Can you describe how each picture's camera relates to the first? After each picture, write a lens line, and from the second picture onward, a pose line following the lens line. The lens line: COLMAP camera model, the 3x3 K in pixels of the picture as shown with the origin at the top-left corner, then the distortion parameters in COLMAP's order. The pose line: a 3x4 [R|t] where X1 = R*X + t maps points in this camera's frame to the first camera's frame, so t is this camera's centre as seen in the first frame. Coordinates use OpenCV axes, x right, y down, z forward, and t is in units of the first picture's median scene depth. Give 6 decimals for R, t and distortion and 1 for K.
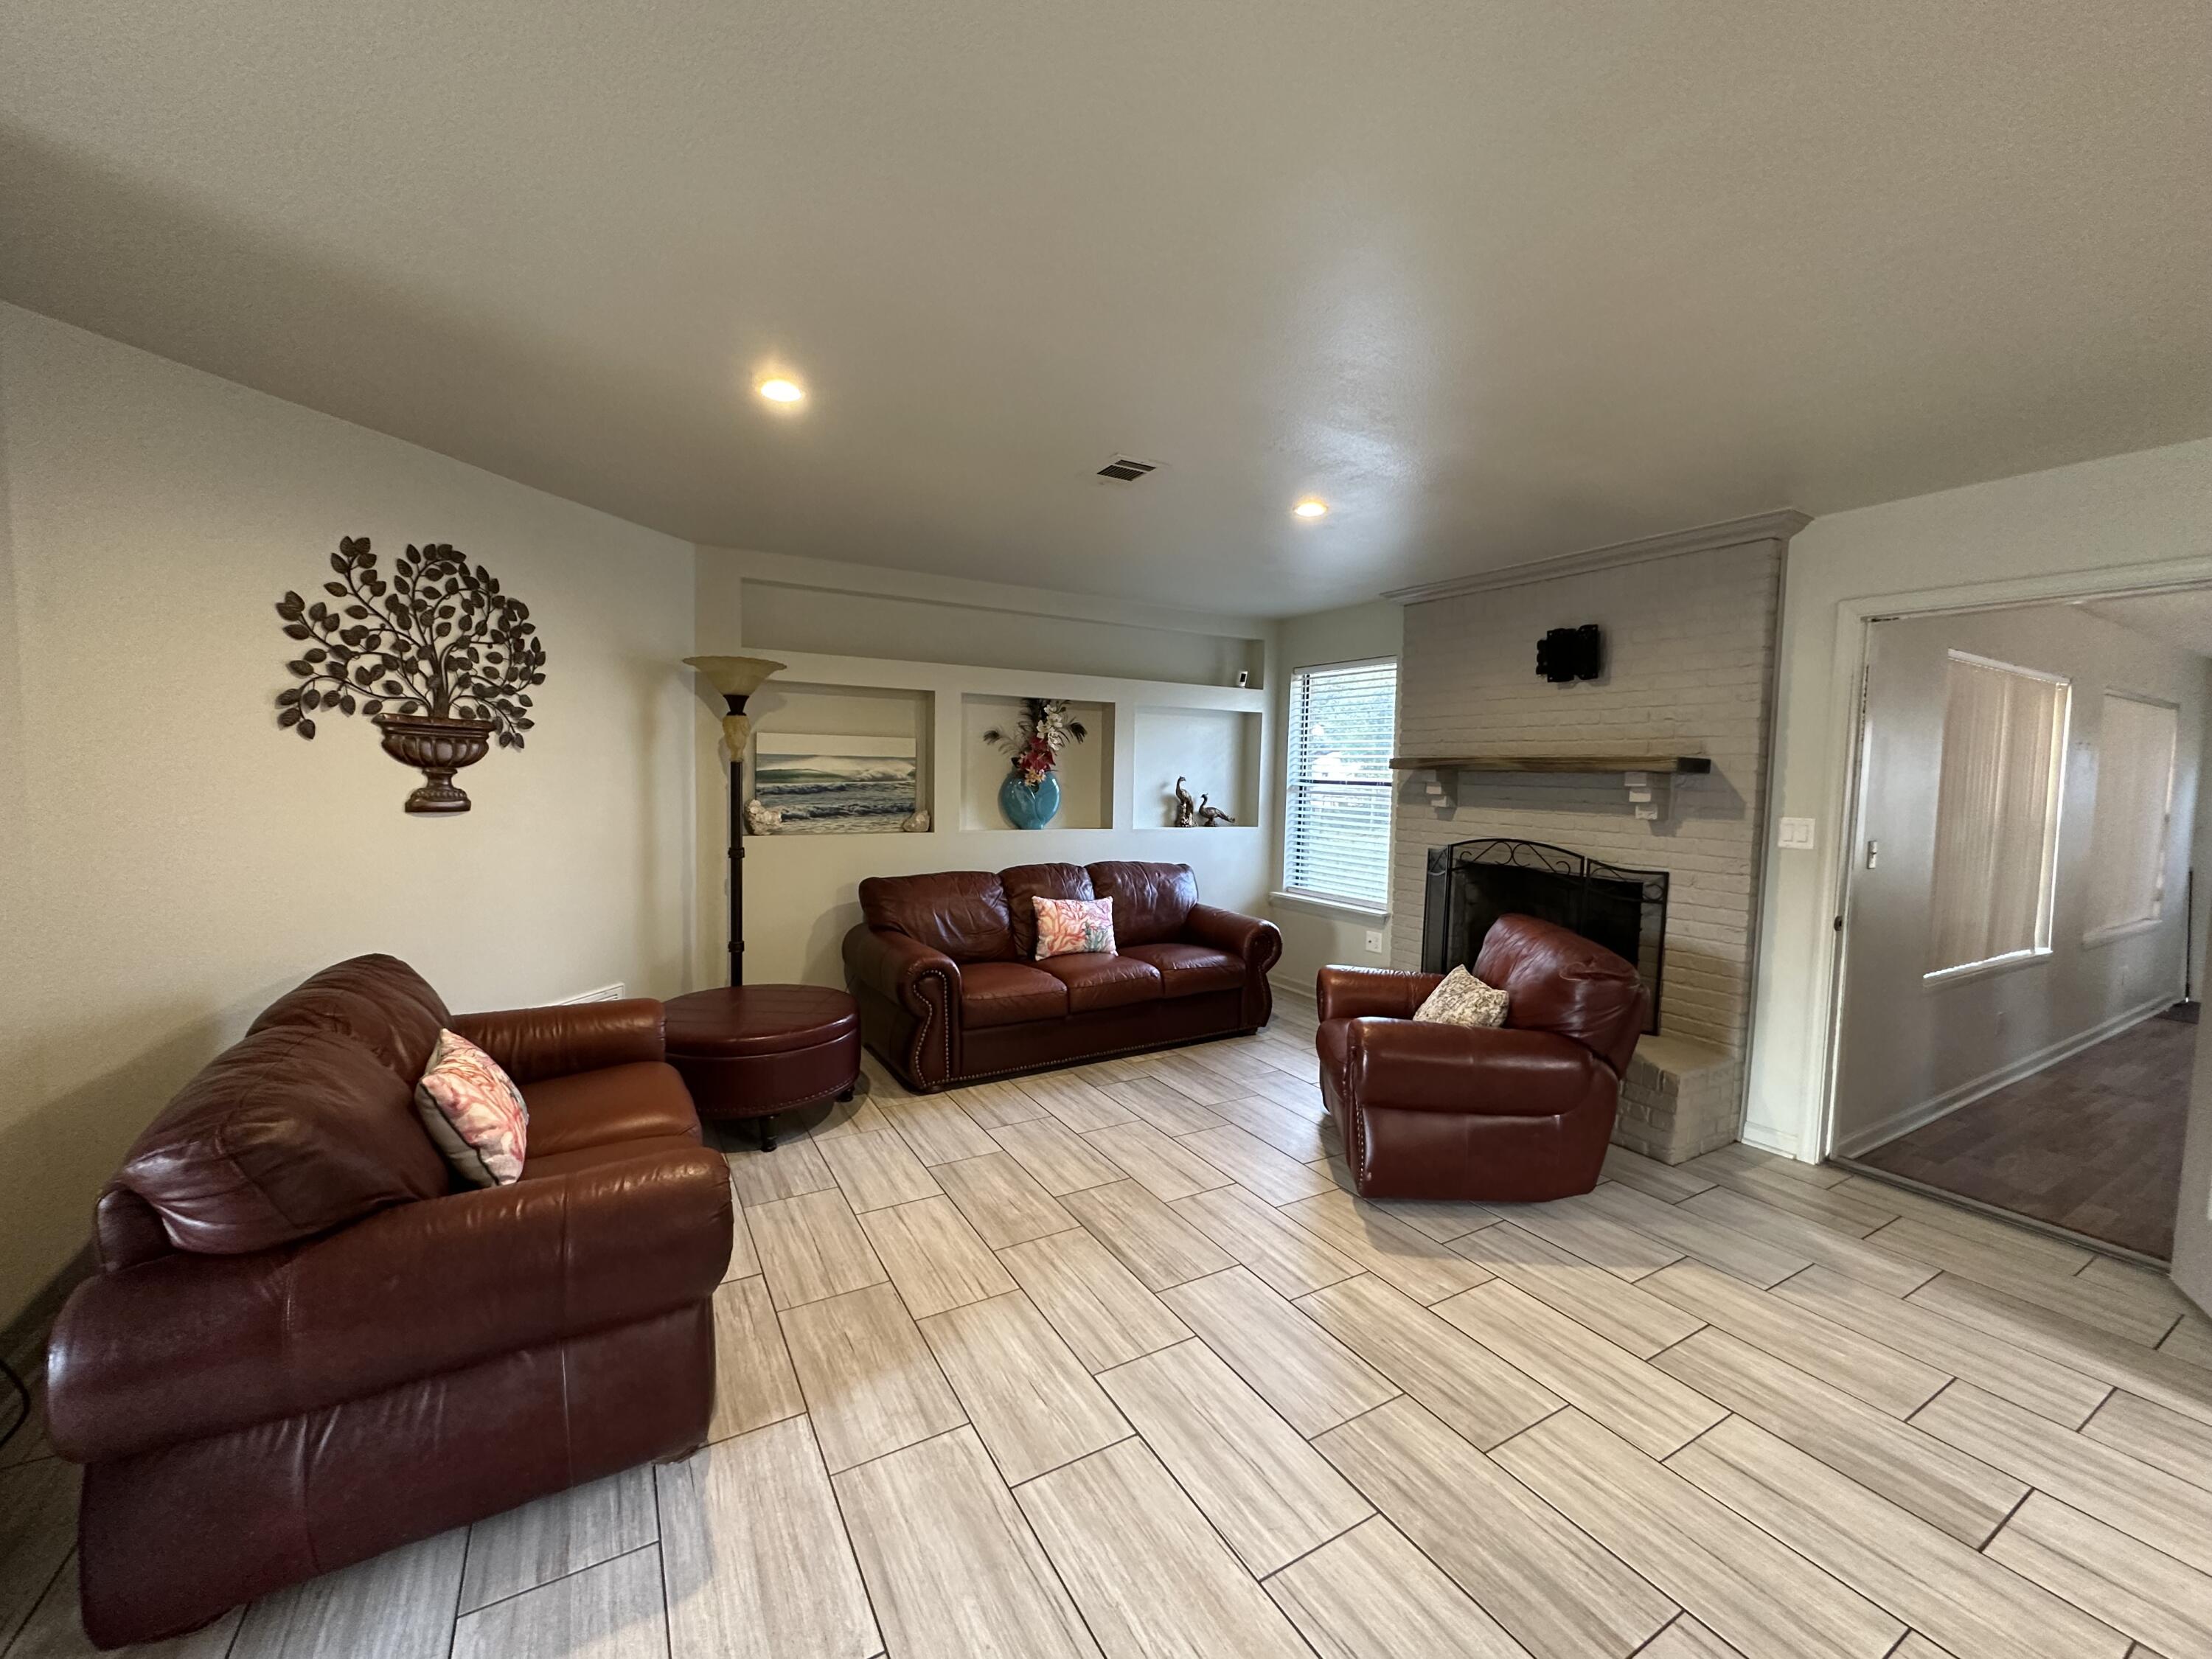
lens RADIAL K [[883.5, 0, 1110.3], [0, 883.5, 831.0], [0, 0, 1]] dist [-0.002963, 0.000496]
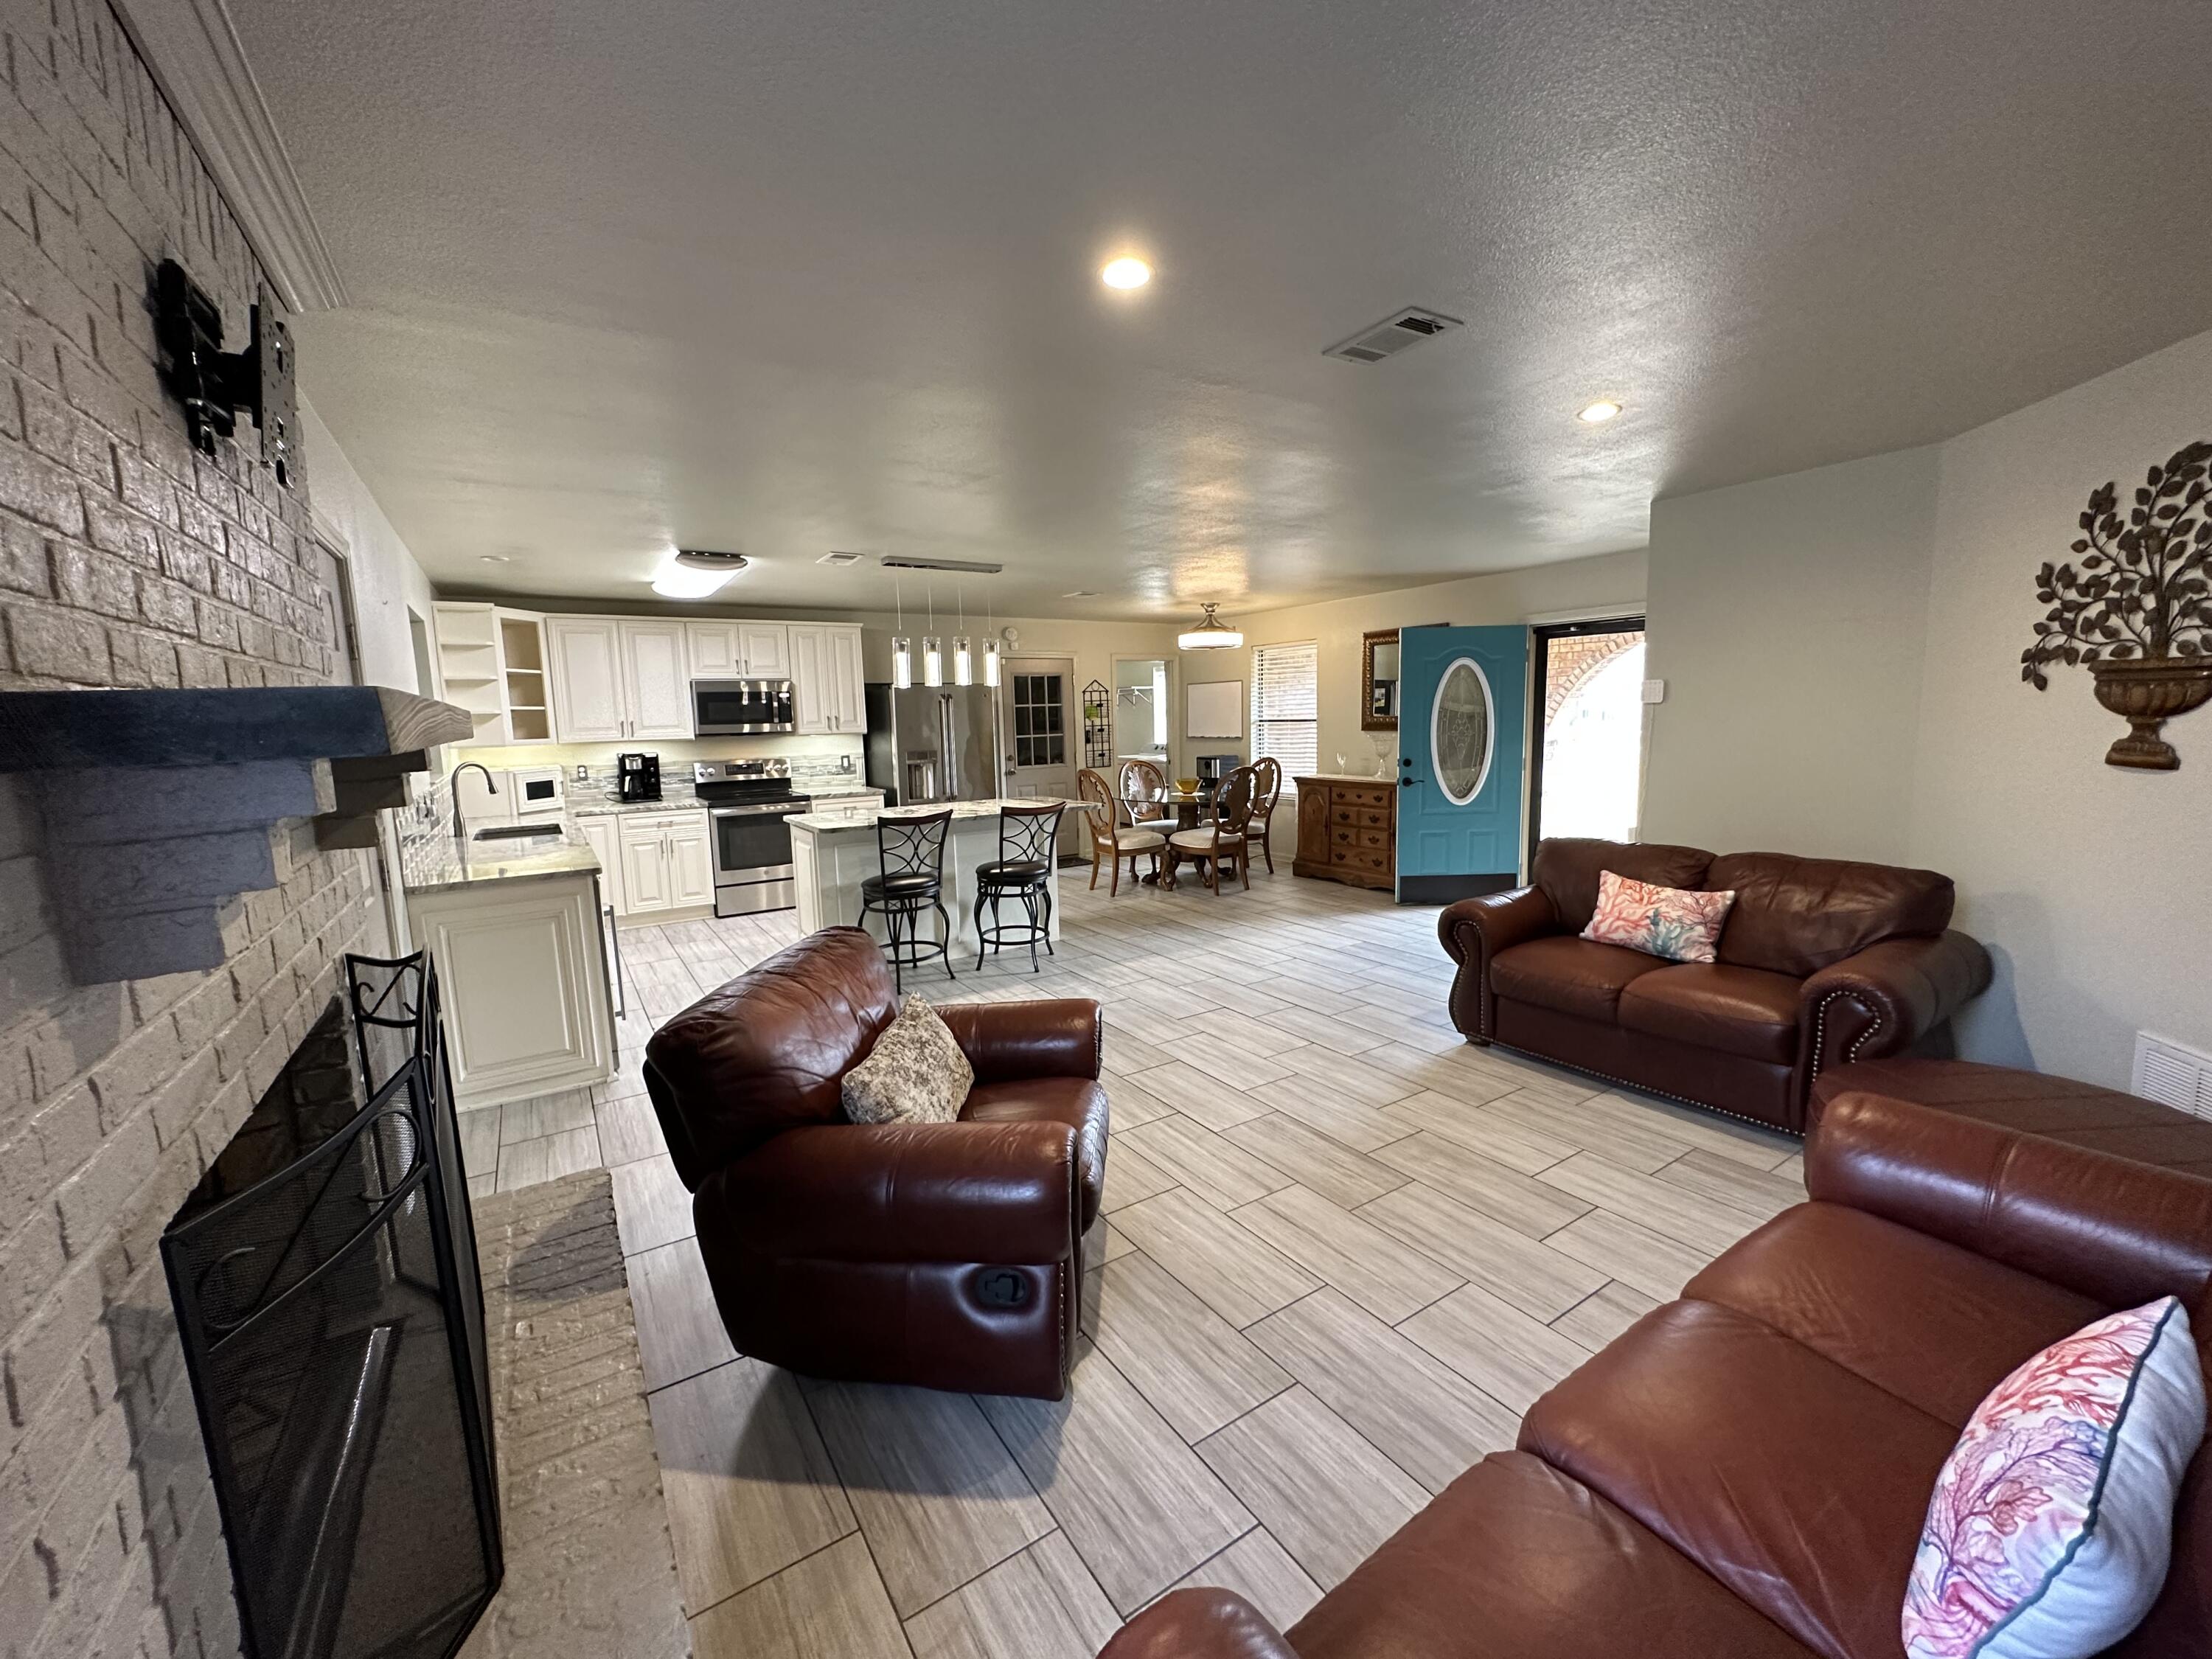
lens RADIAL K [[883.5, 0, 1107.8], [0, 883.5, 826.5], [0, 0, 1]] dist [-0.002963, 0.000496]
pose [[-0.998815, 0.013556, -0.046741, 0.293789], [0.004199, 0.980848, 0.194729, -0.135138], [0.048486, 0.194302, -0.979743, 1.776525]]
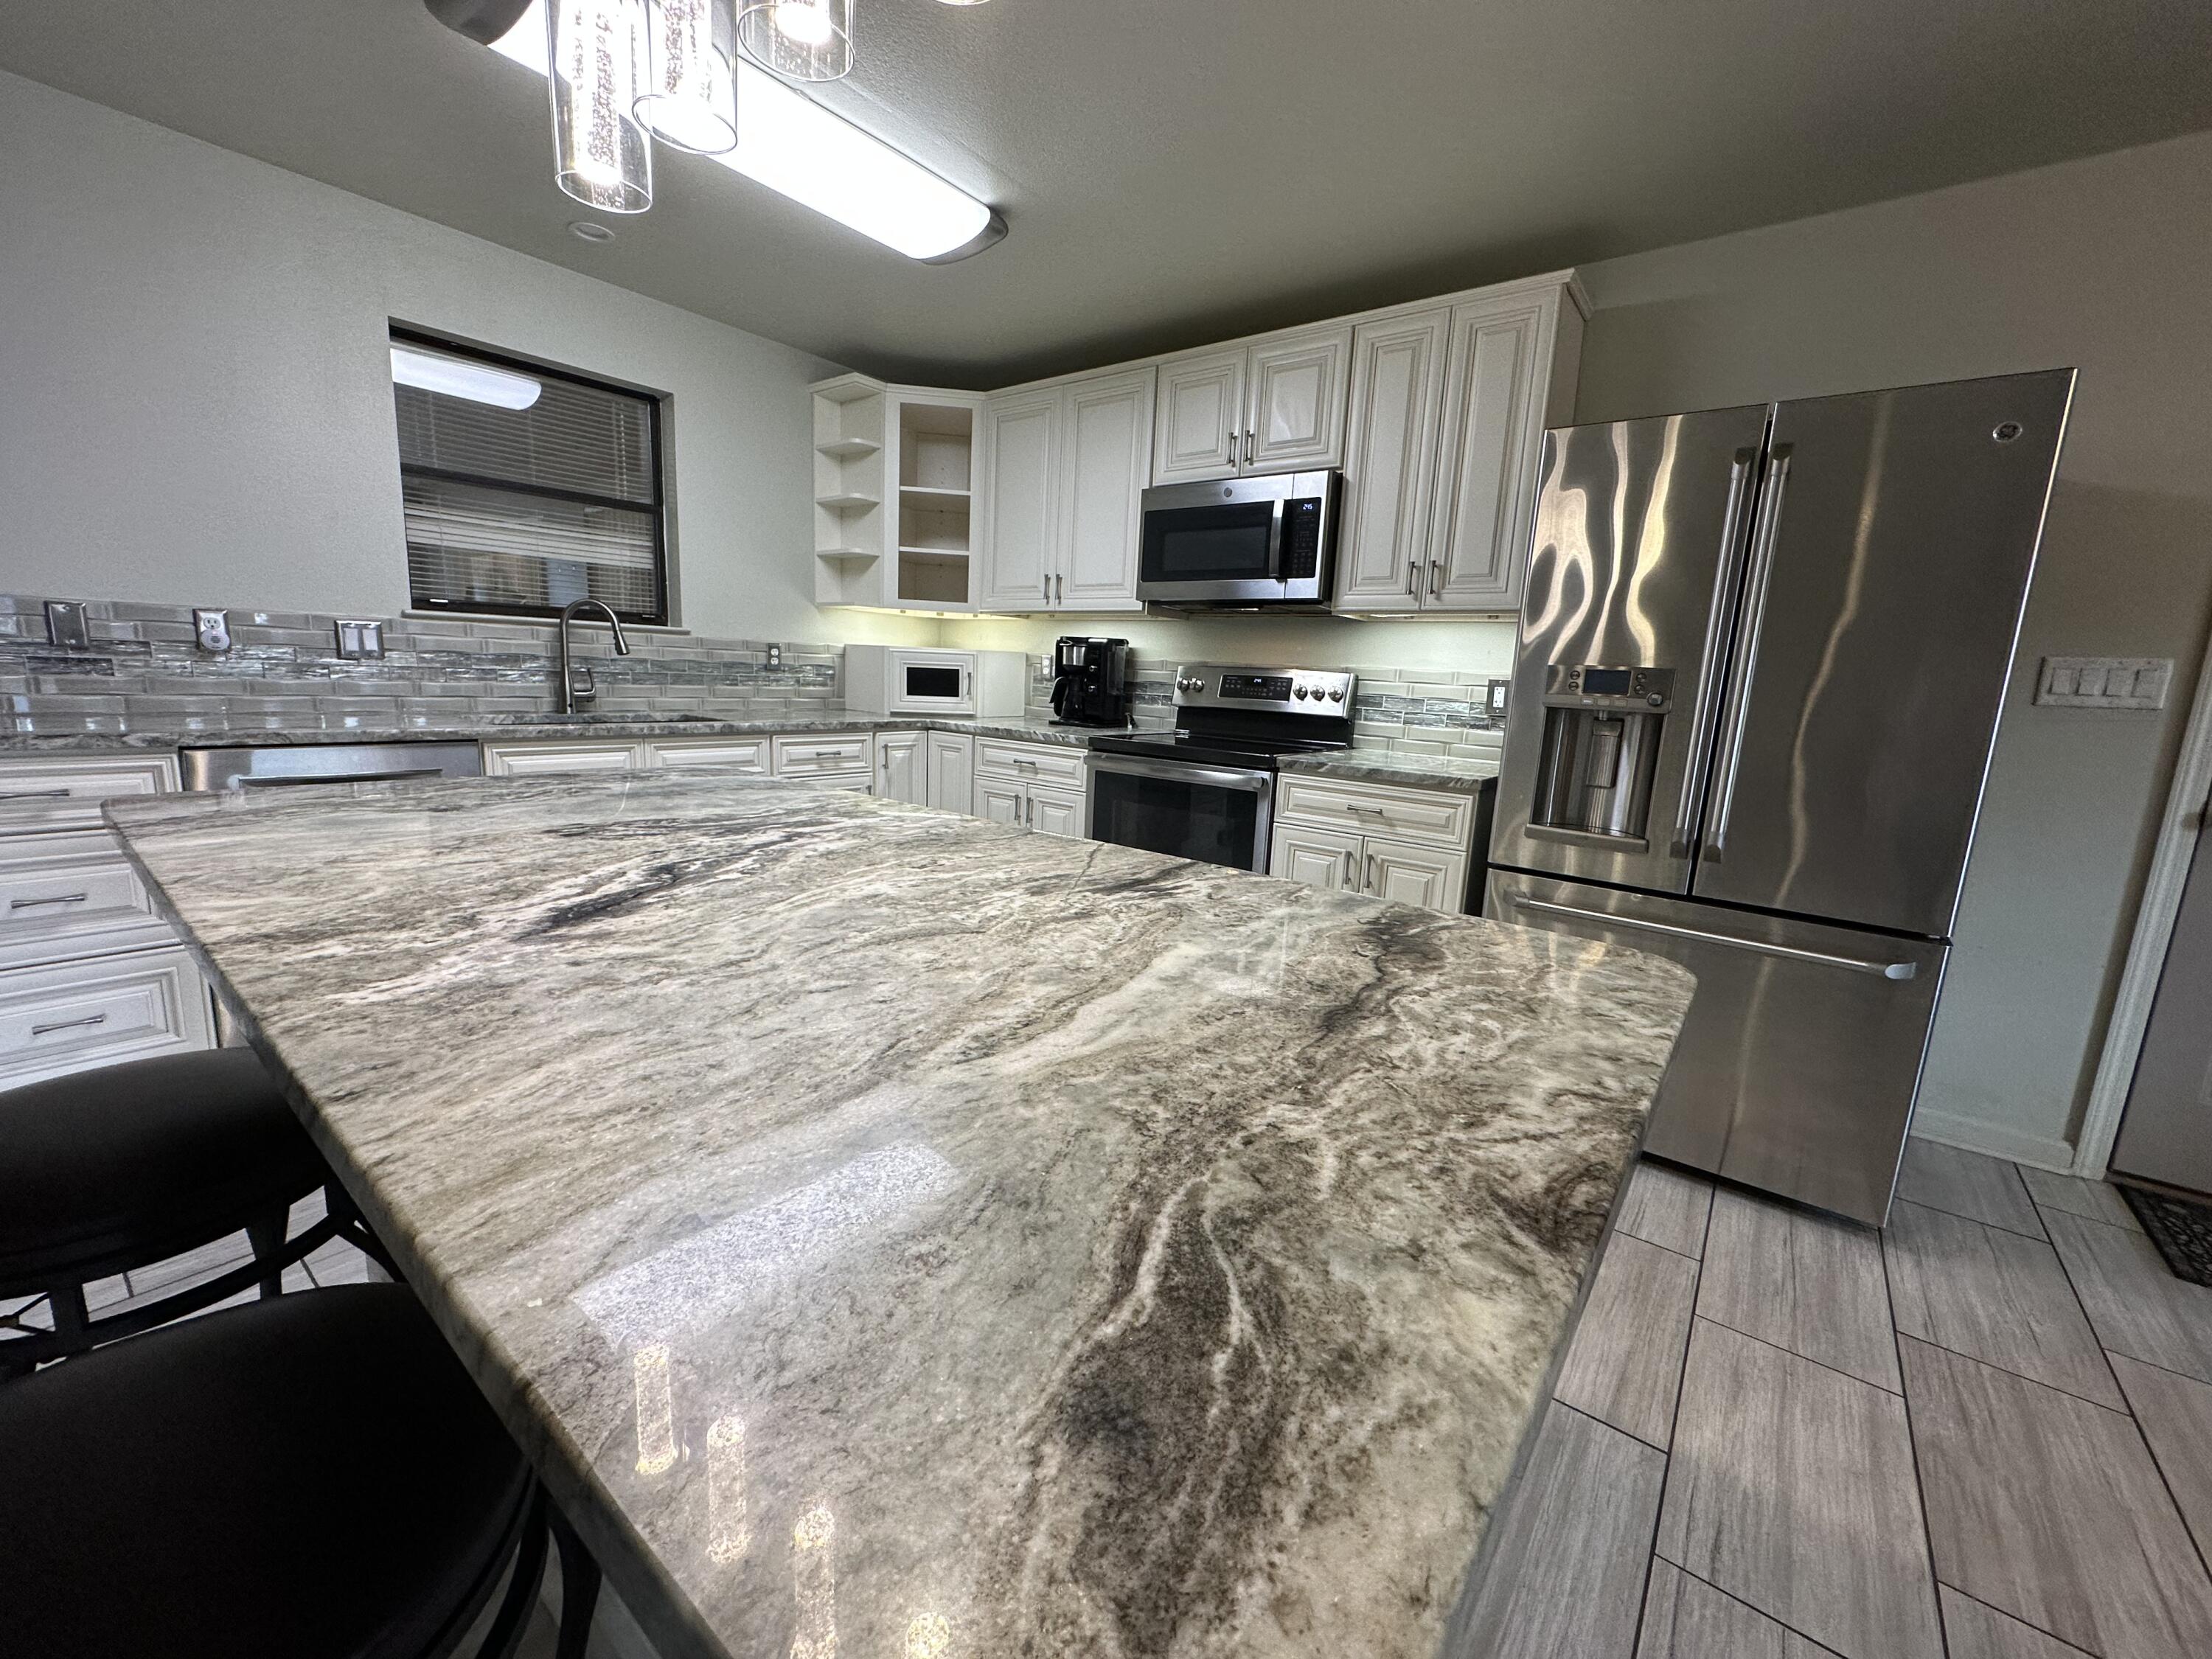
lens RADIAL K [[883.5, 0, 1098.5], [0, 883.5, 825.6], [0, 0, 1]] dist [-0.002963, 0.000496]
pose [[-0.366388, -0.196995, 0.909369, 0.187782], [0.012170, 0.976233, 0.216383, 0.102155], [-0.930383, 0.090347, -0.355282, -0.055257]]
